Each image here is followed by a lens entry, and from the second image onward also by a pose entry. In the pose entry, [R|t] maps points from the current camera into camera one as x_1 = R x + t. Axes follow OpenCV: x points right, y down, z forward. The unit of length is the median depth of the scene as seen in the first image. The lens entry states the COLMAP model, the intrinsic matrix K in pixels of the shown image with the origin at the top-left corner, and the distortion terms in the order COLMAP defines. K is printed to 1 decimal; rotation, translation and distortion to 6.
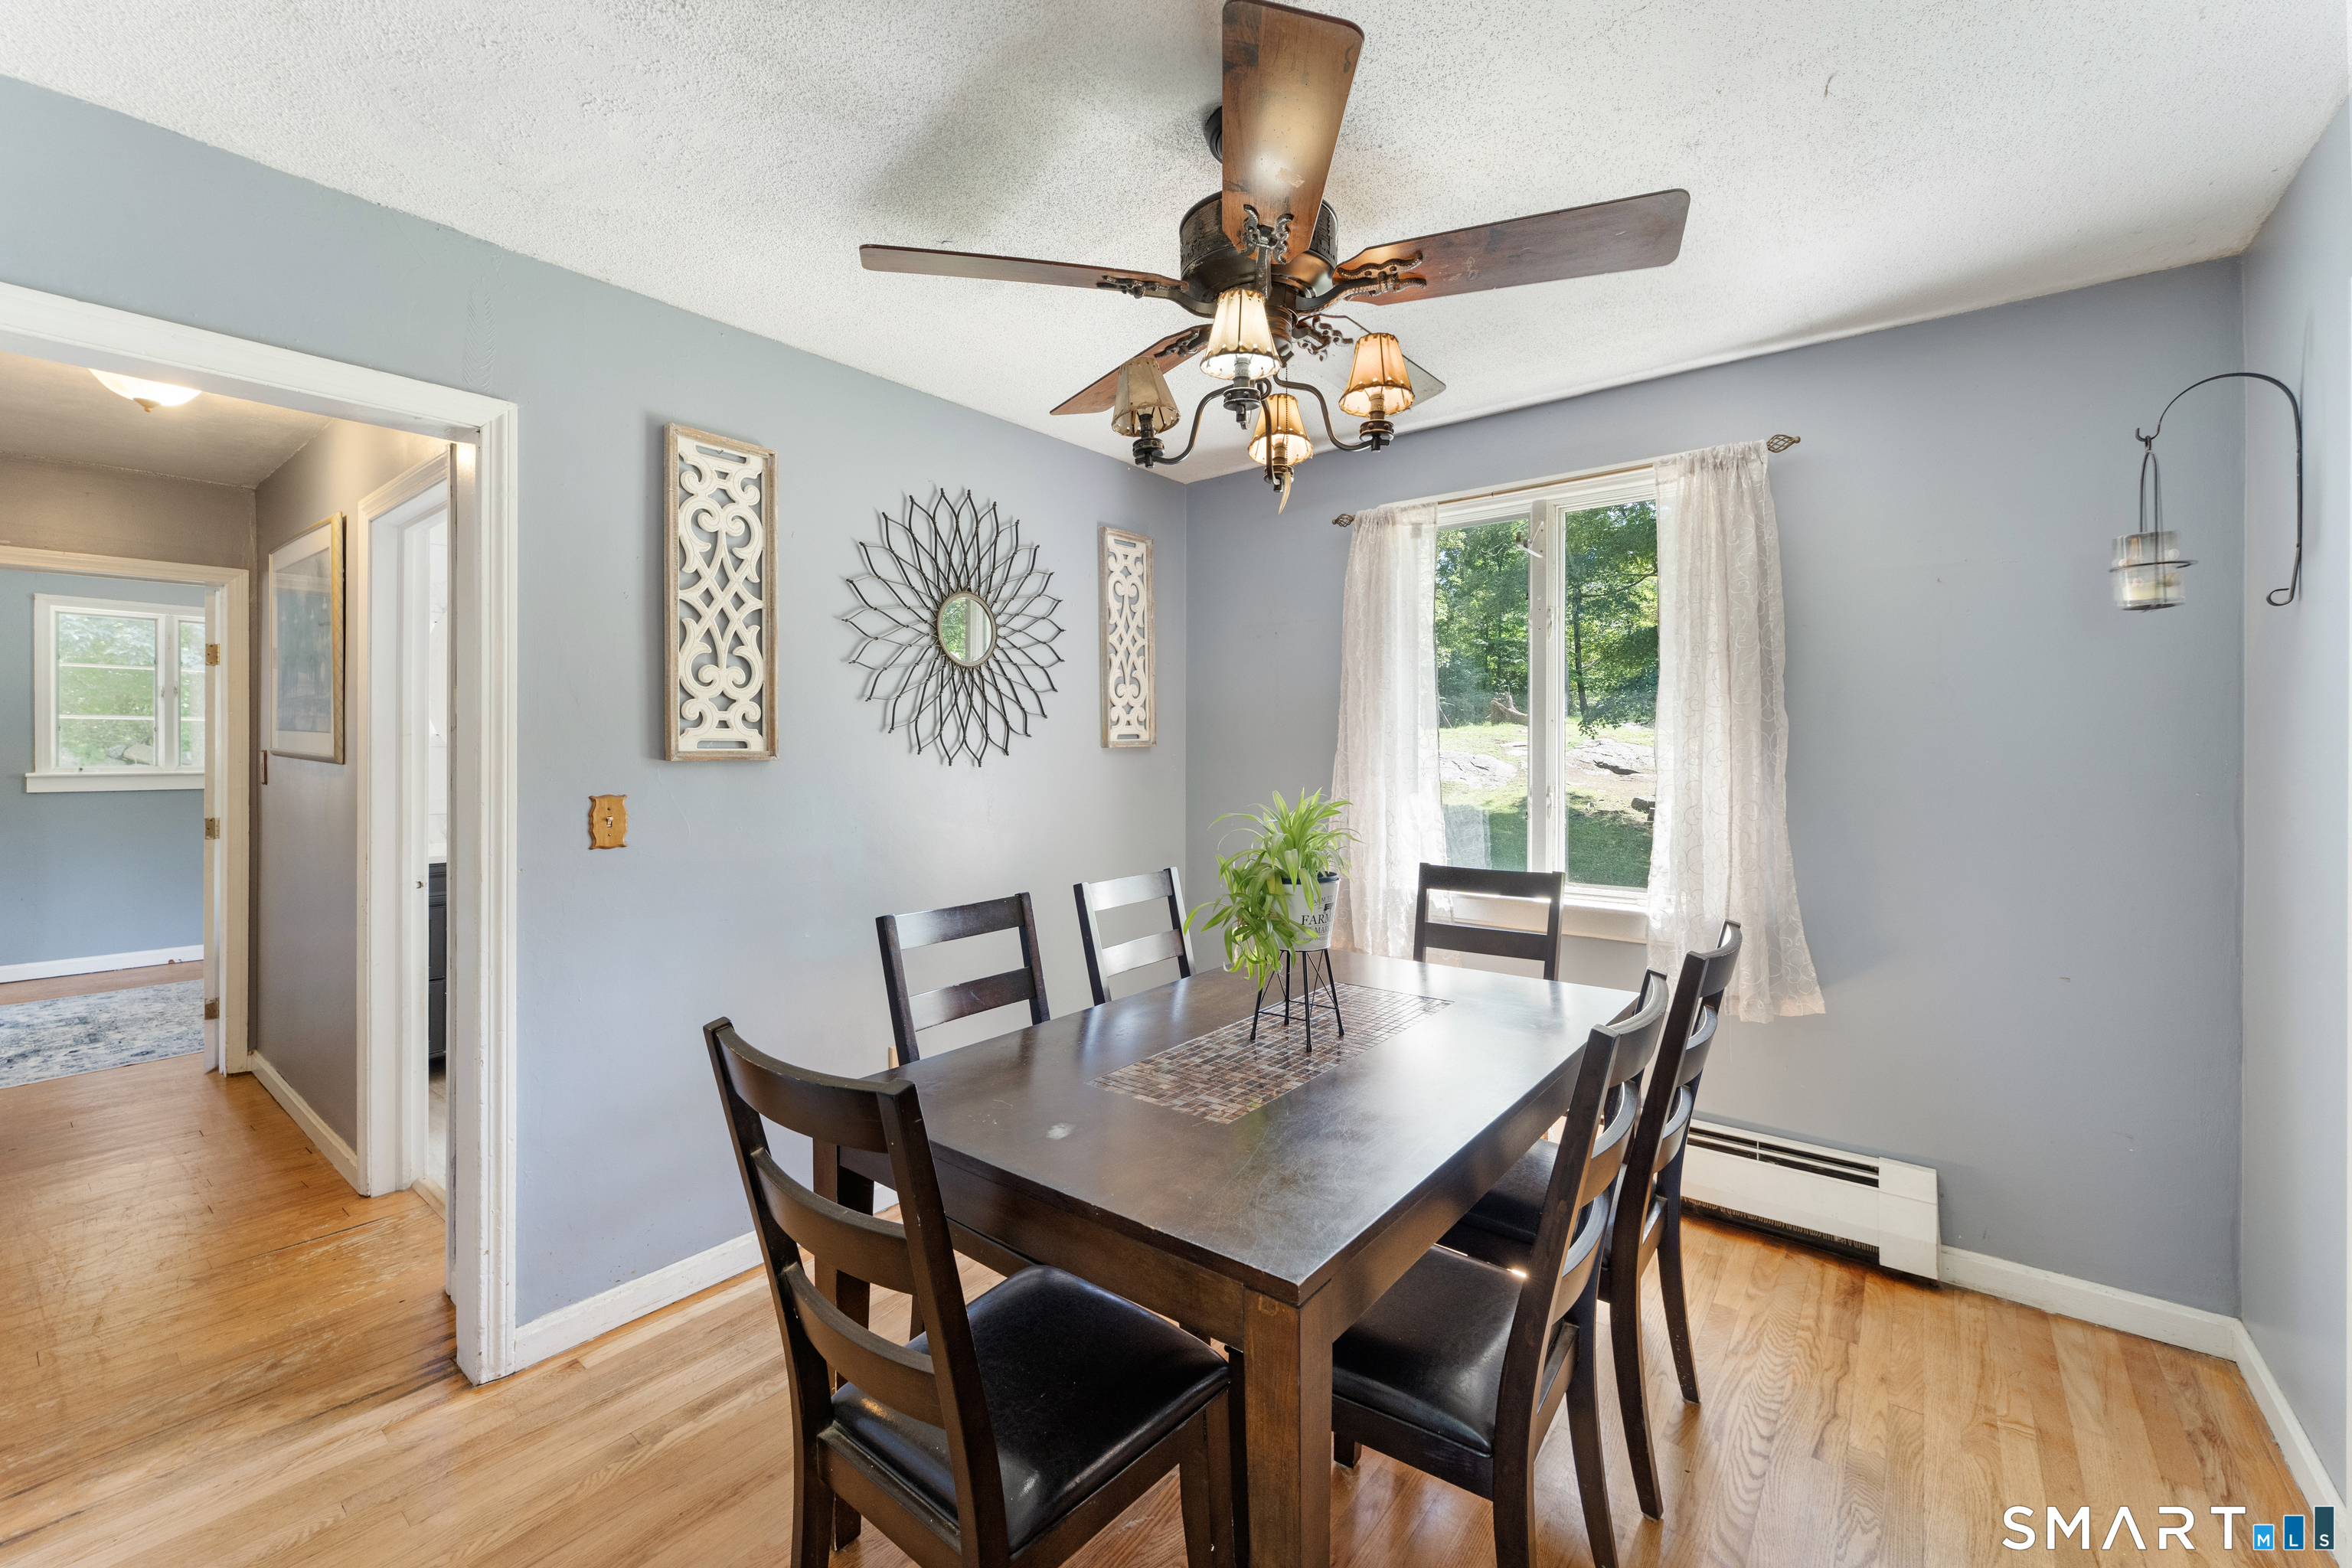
lens RADIAL K [[953.4, 0, 1159.0], [0, 953.4, 738.0], [0, 0, 1]] dist [-0.000182, -0.000803]
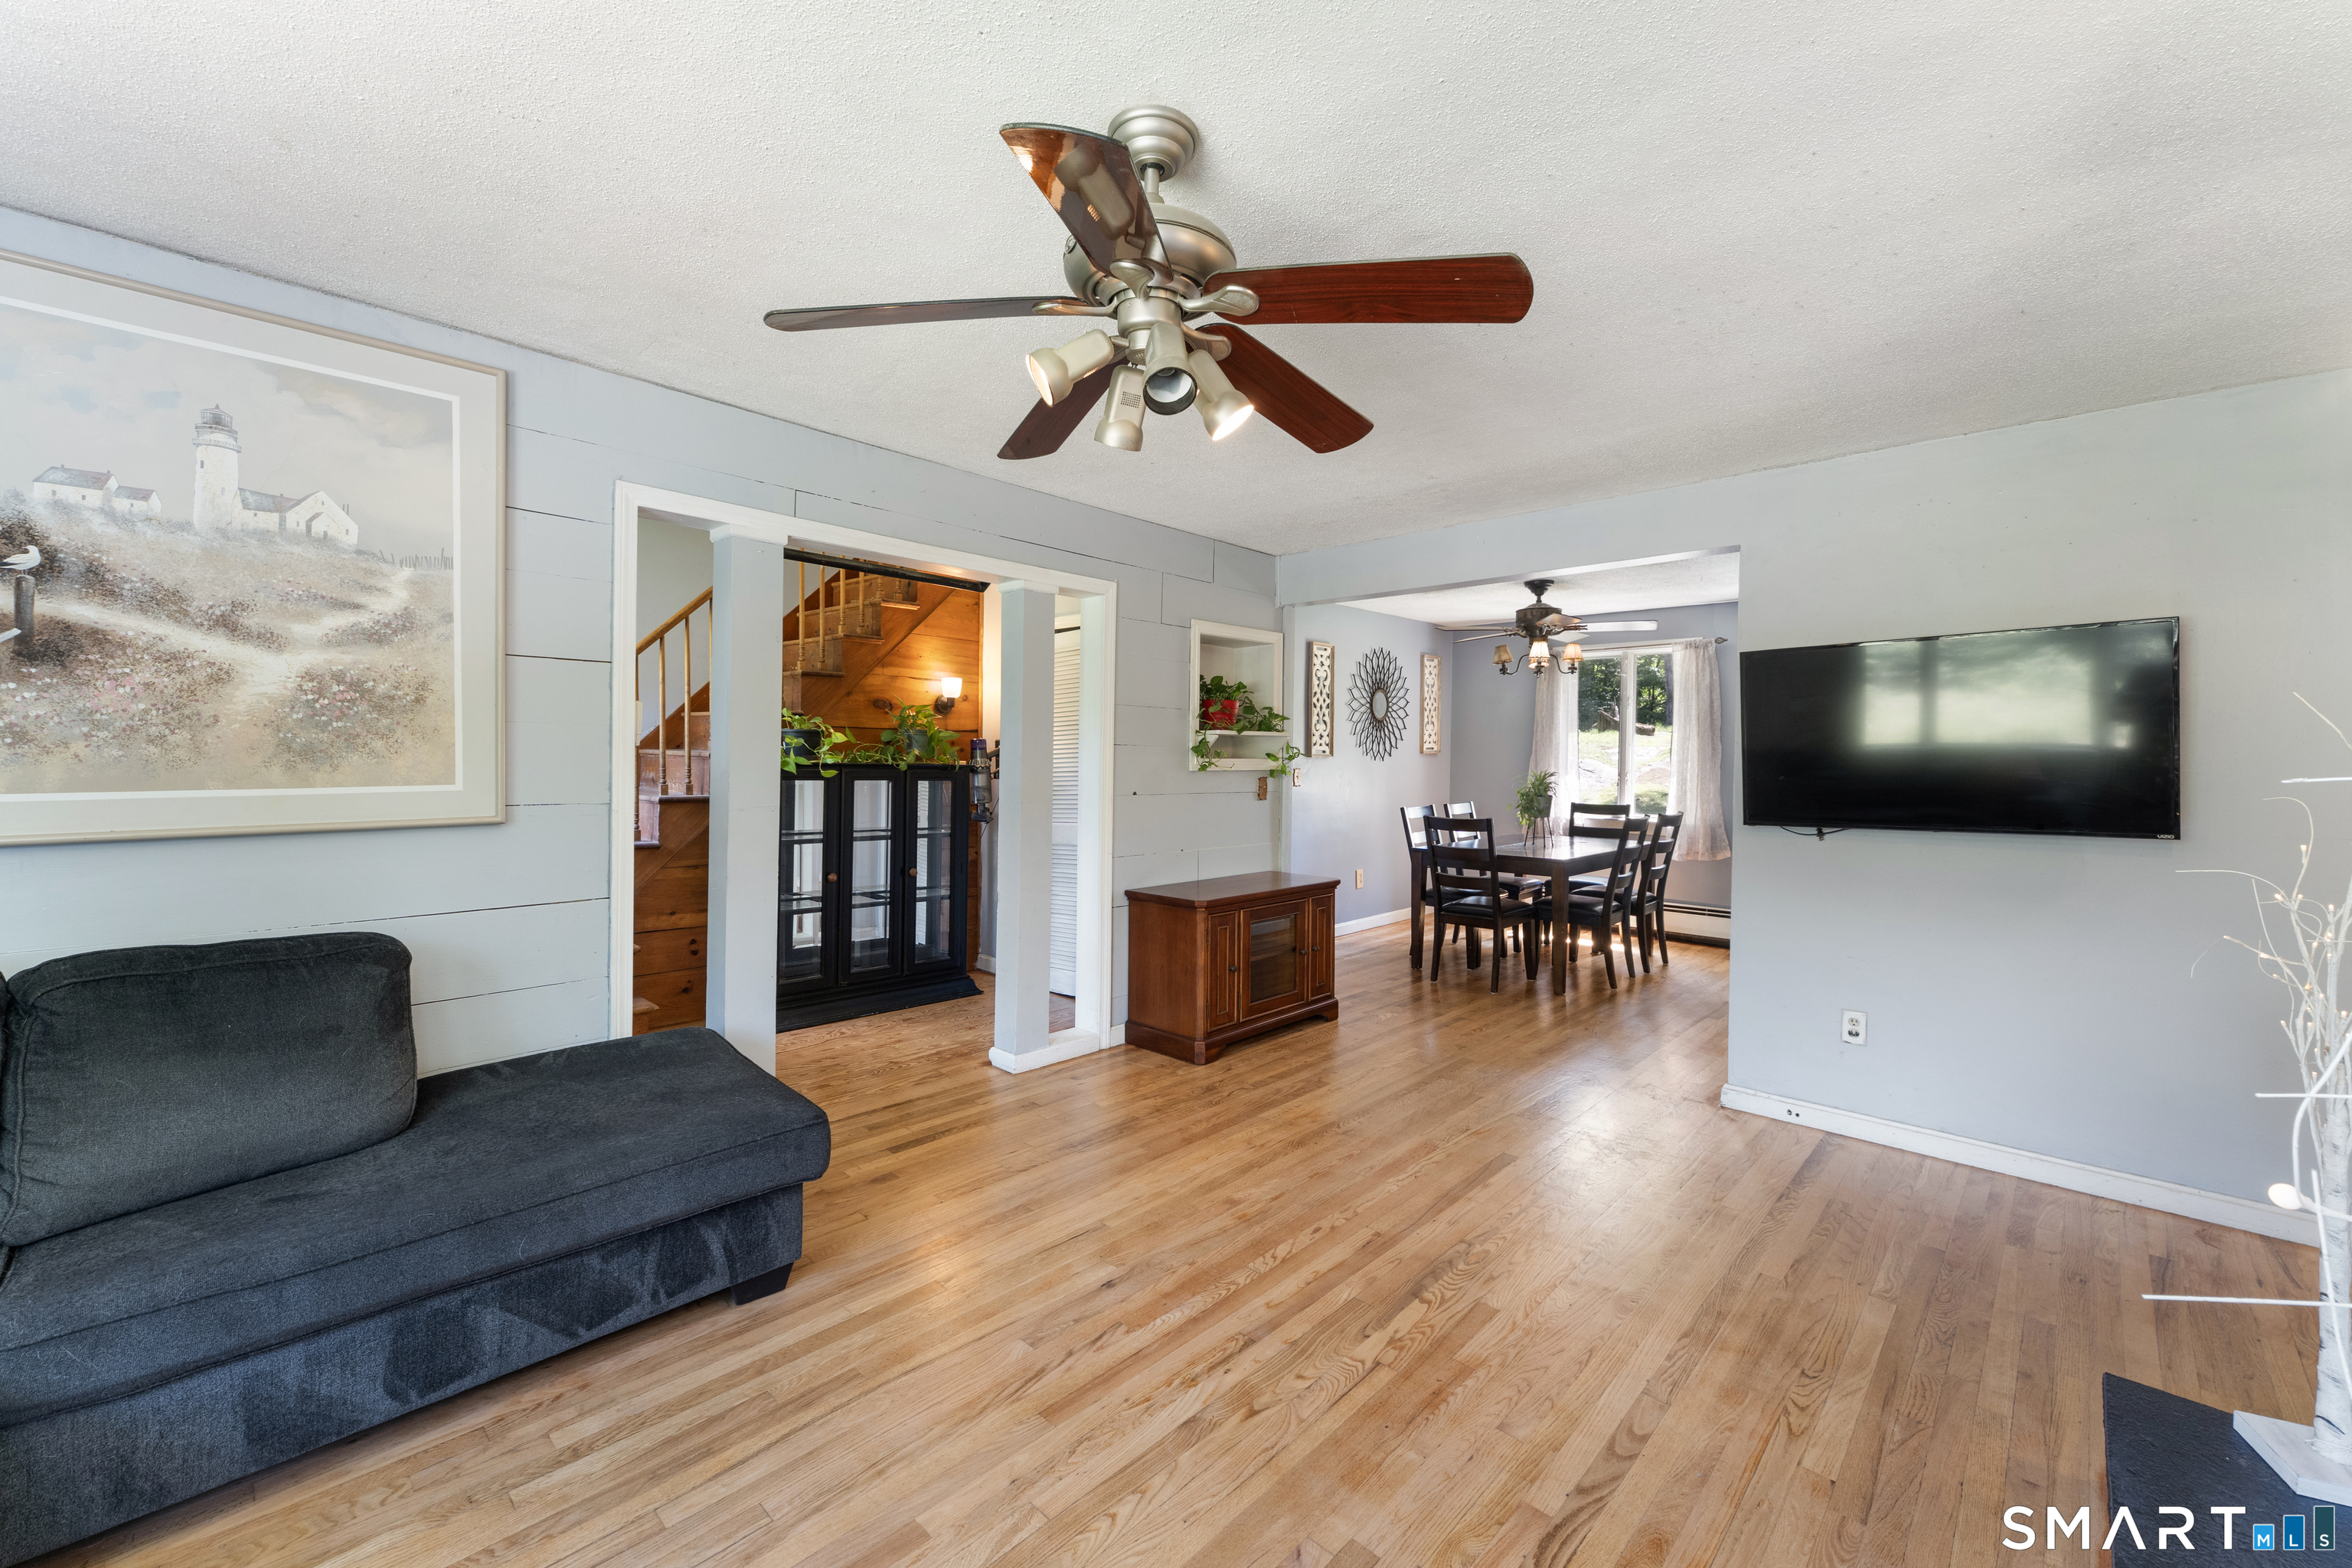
lens RADIAL K [[953.4, 0, 1161.1], [0, 953.4, 760.9], [0, 0, 1]] dist [-0.000182, -0.000803]
pose [[0.995637, 0.011042, -0.092652, -0.552725], [-0.008935, 0.999693, 0.023127, -0.022323], [0.092879, -0.022198, 0.995430, -1.542646]]
